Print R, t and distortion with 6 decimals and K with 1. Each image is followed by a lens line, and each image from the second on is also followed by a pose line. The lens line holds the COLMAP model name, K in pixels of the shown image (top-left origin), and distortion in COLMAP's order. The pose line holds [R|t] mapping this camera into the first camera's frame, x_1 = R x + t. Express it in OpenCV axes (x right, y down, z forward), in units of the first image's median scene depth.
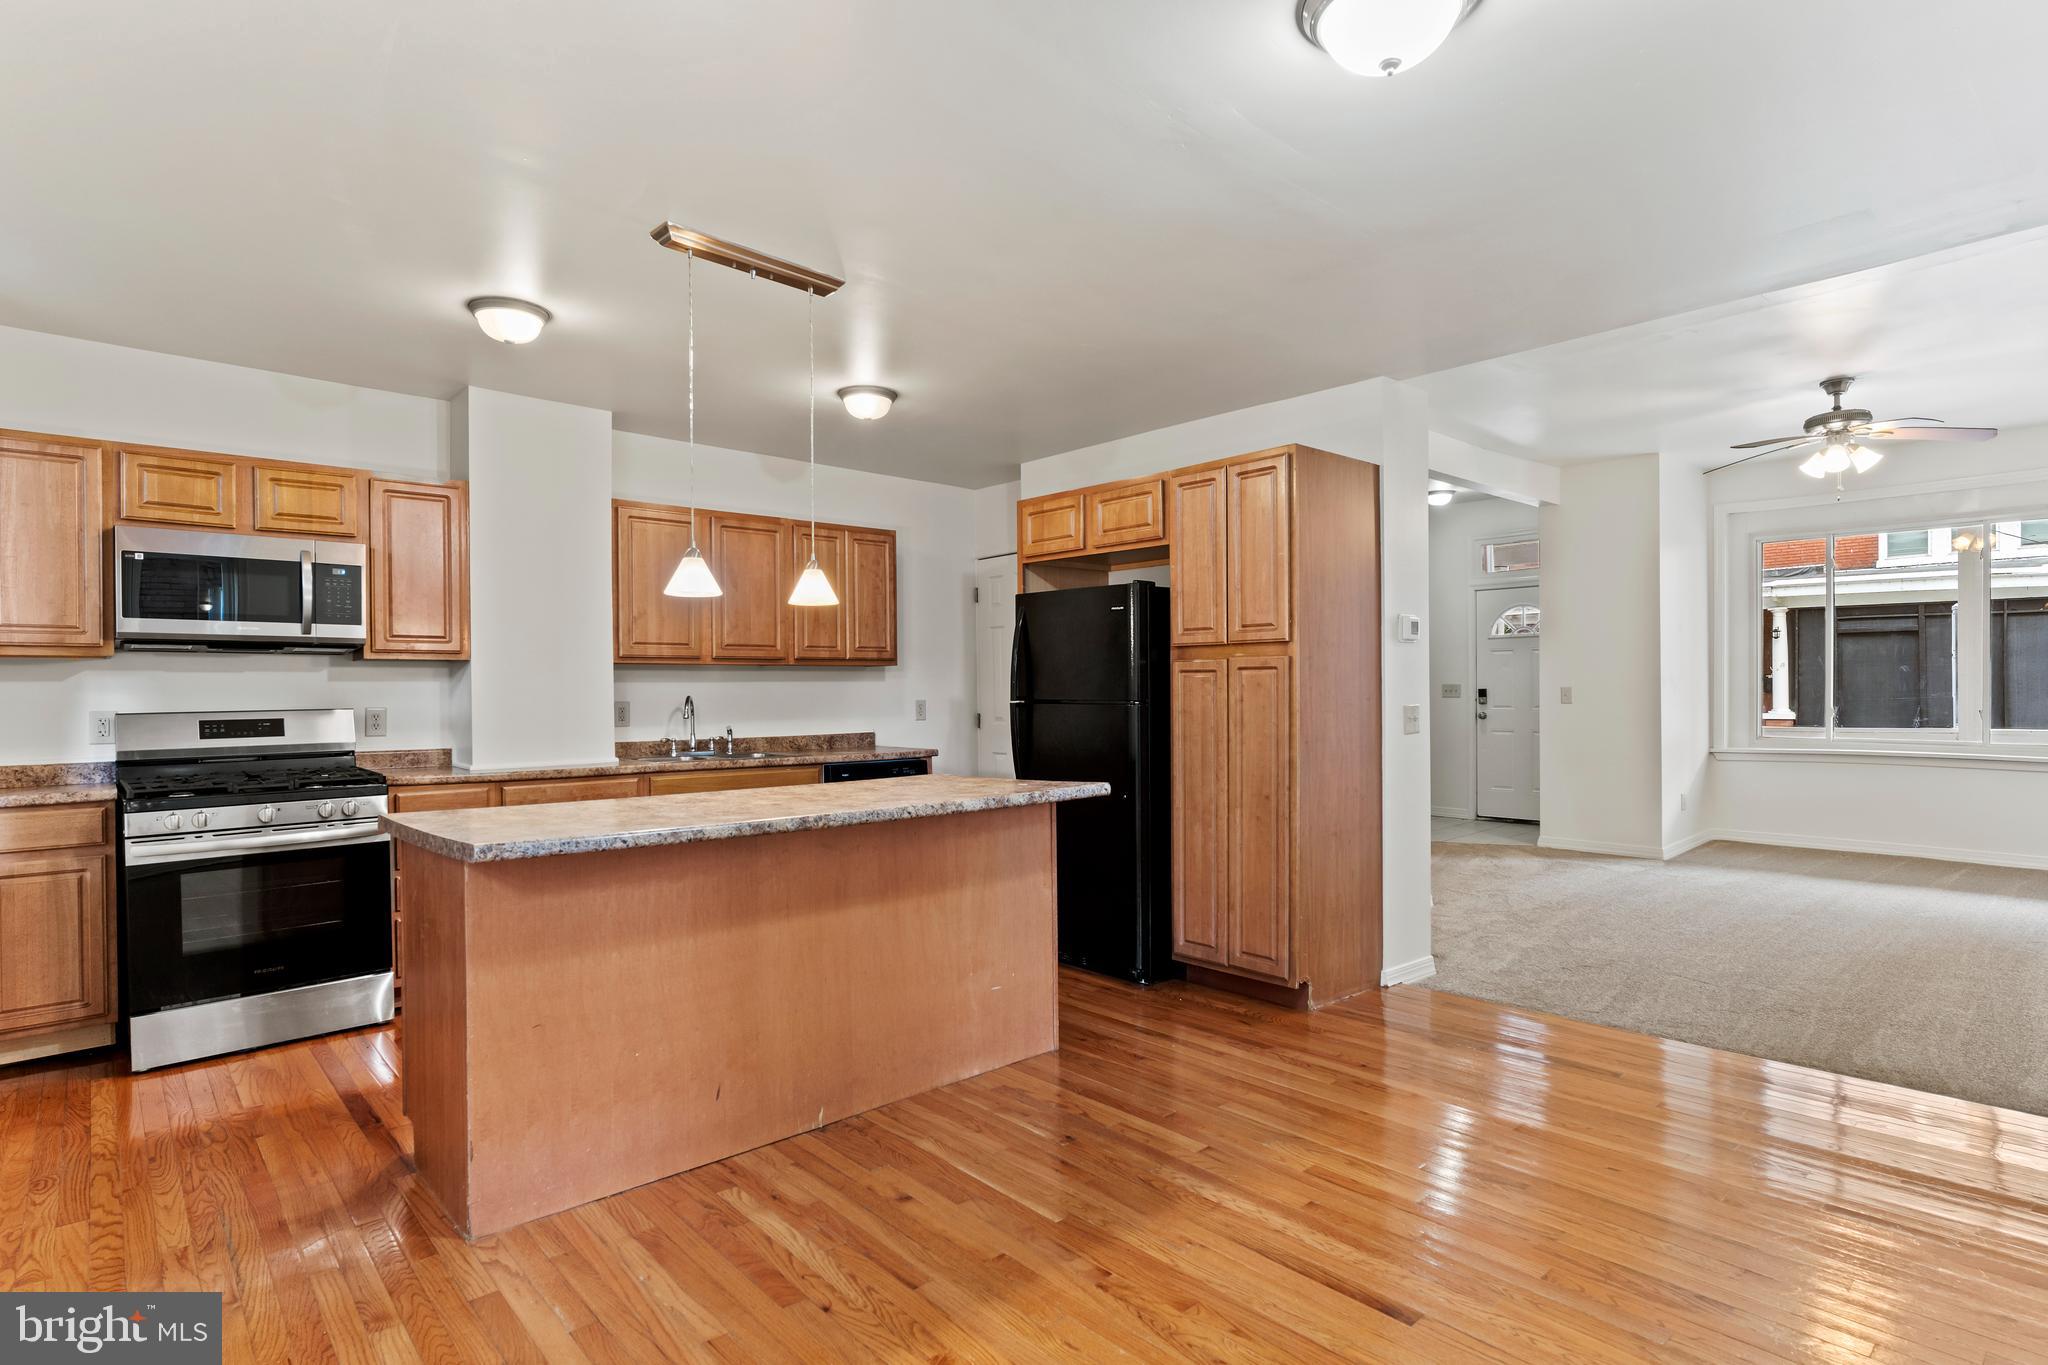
lens RADIAL K [[1067.9, 0, 1015.1], [0, 1067.9, 687.2], [0, 0, 1]] dist [-0.005983, 0.003237]
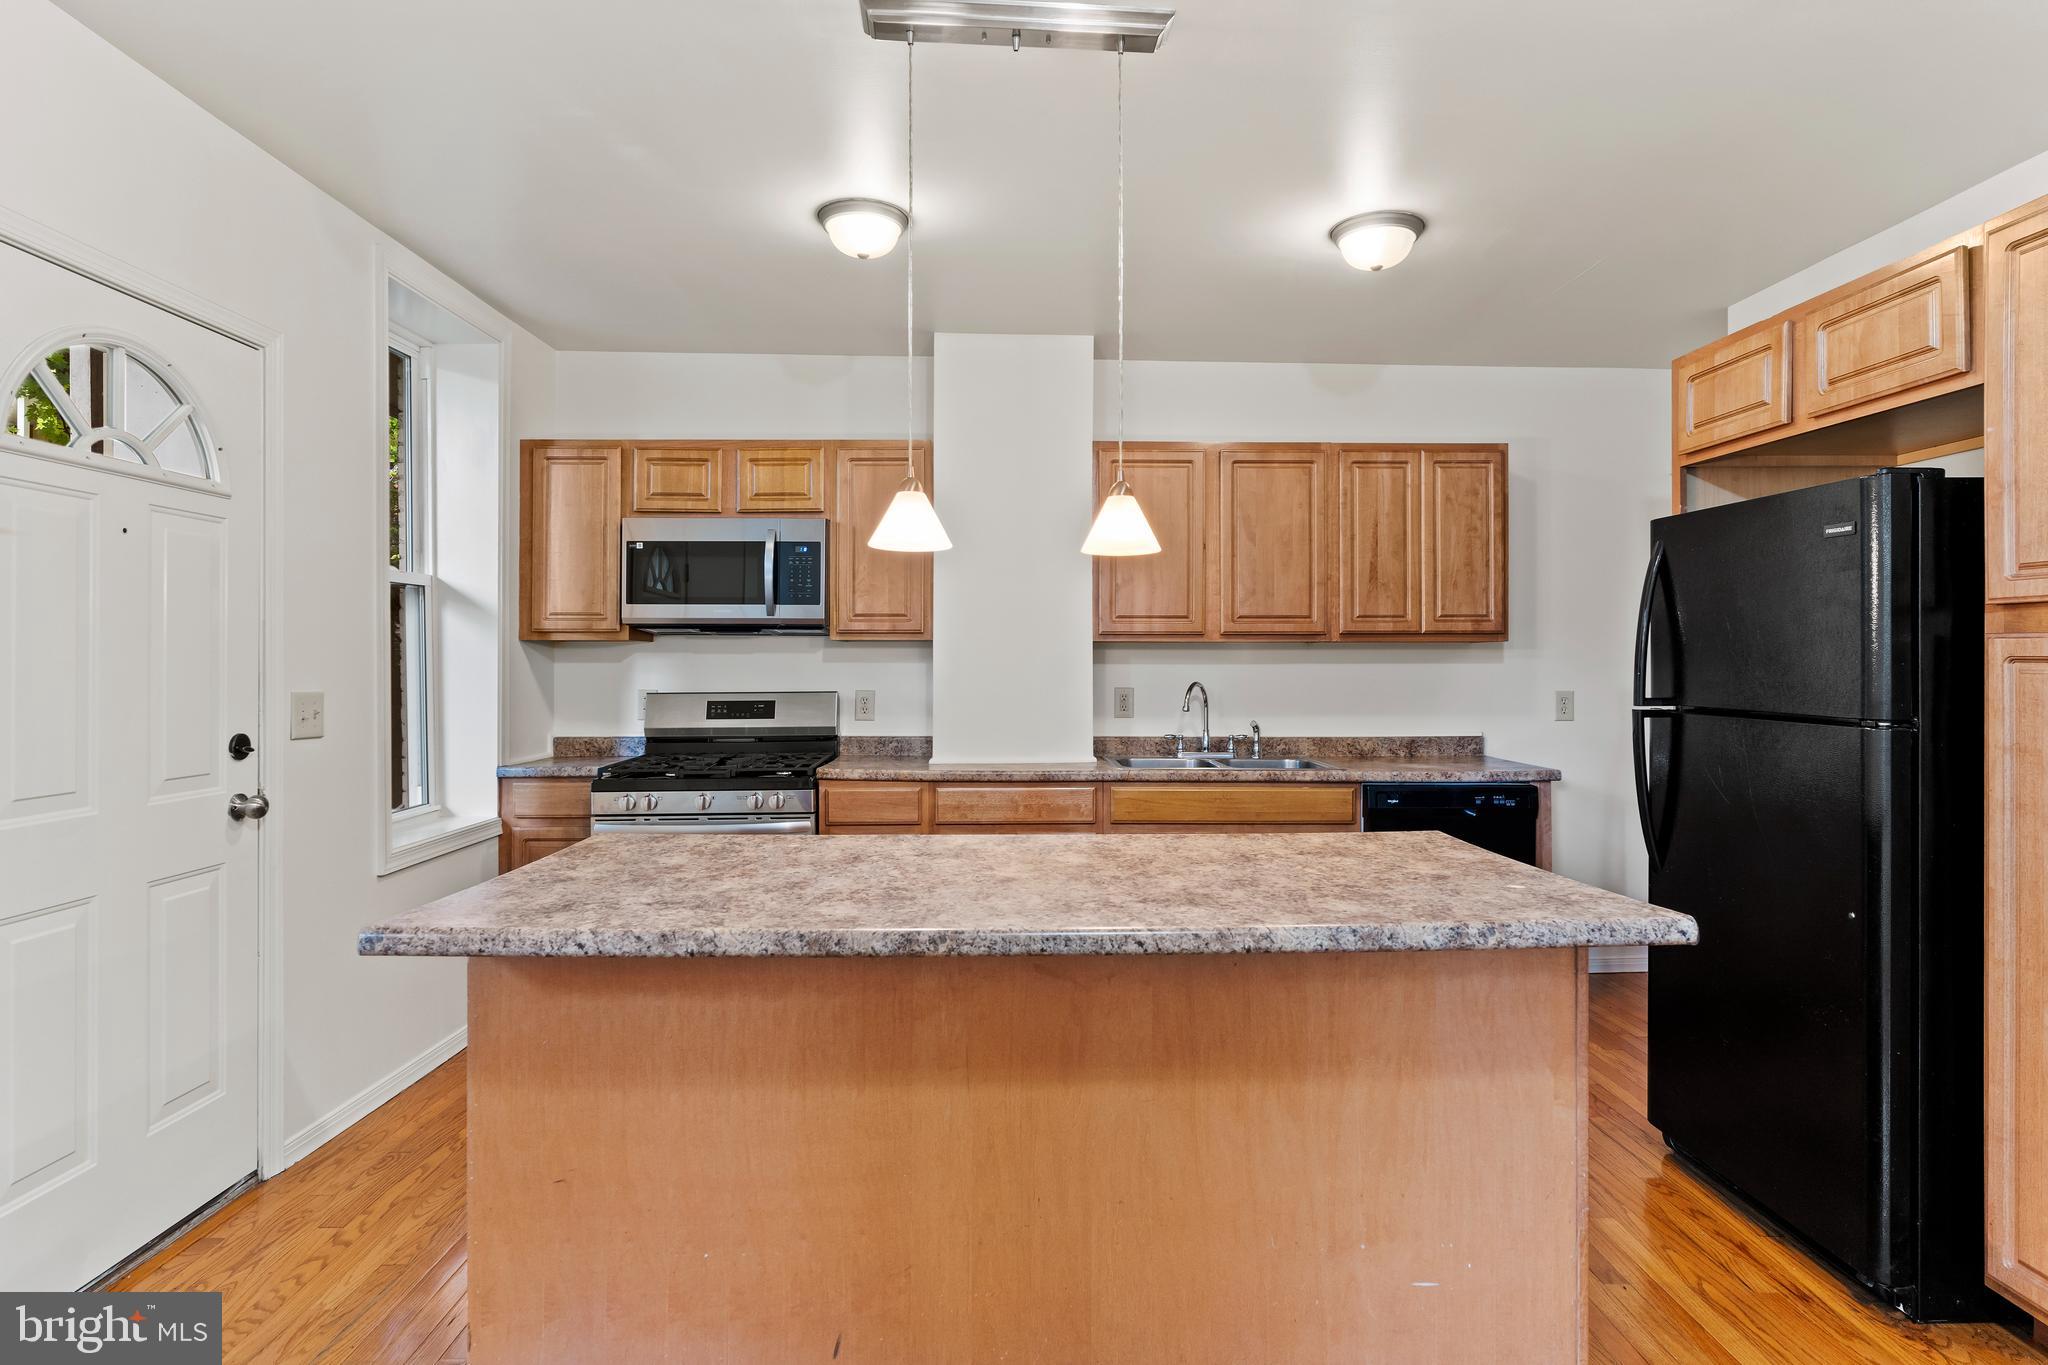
lens RADIAL K [[1067.9, 0, 1015.6], [0, 1067.9, 657.7], [0, 0, 1]] dist [-0.005983, 0.003237]
pose [[0.757855, 0.006029, -0.652395, 0.133519], [-0.004236, 0.999982, 0.004321, -0.015938], [0.652409, -0.000511, 0.757867, 0.393403]]
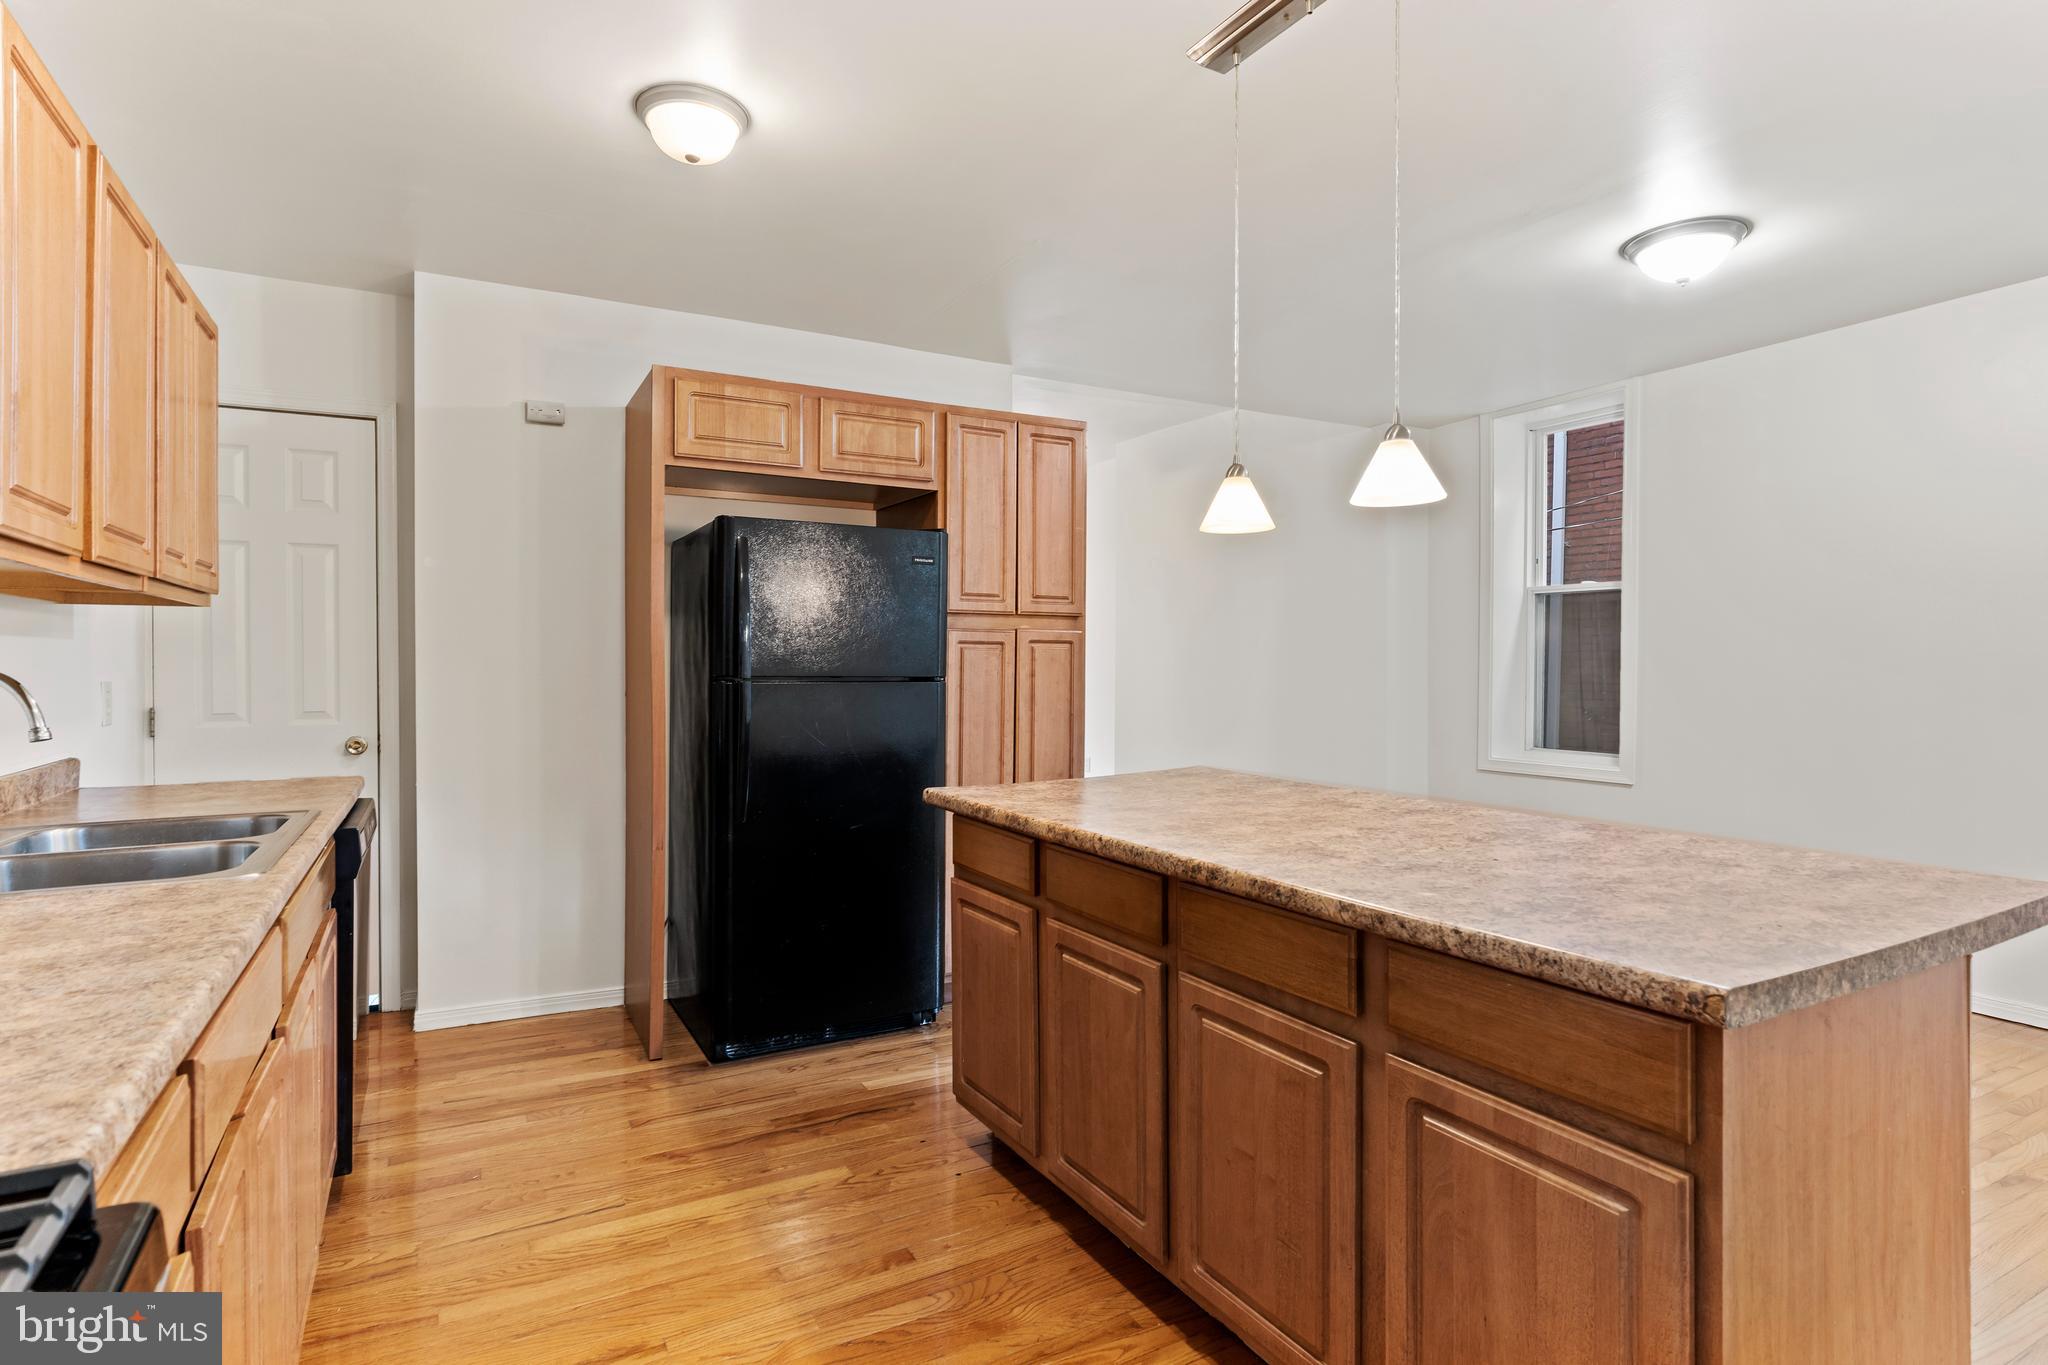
lens RADIAL K [[1067.9, 0, 1034.0], [0, 1067.9, 663.8], [0, 0, 1]] dist [-0.005983, 0.003237]
pose [[0.204561, 0.006108, 0.978835, -0.688516], [-0.006308, 0.999968, -0.004921, 0.006391], [-0.978833, -0.005168, 0.204593, 0.782390]]
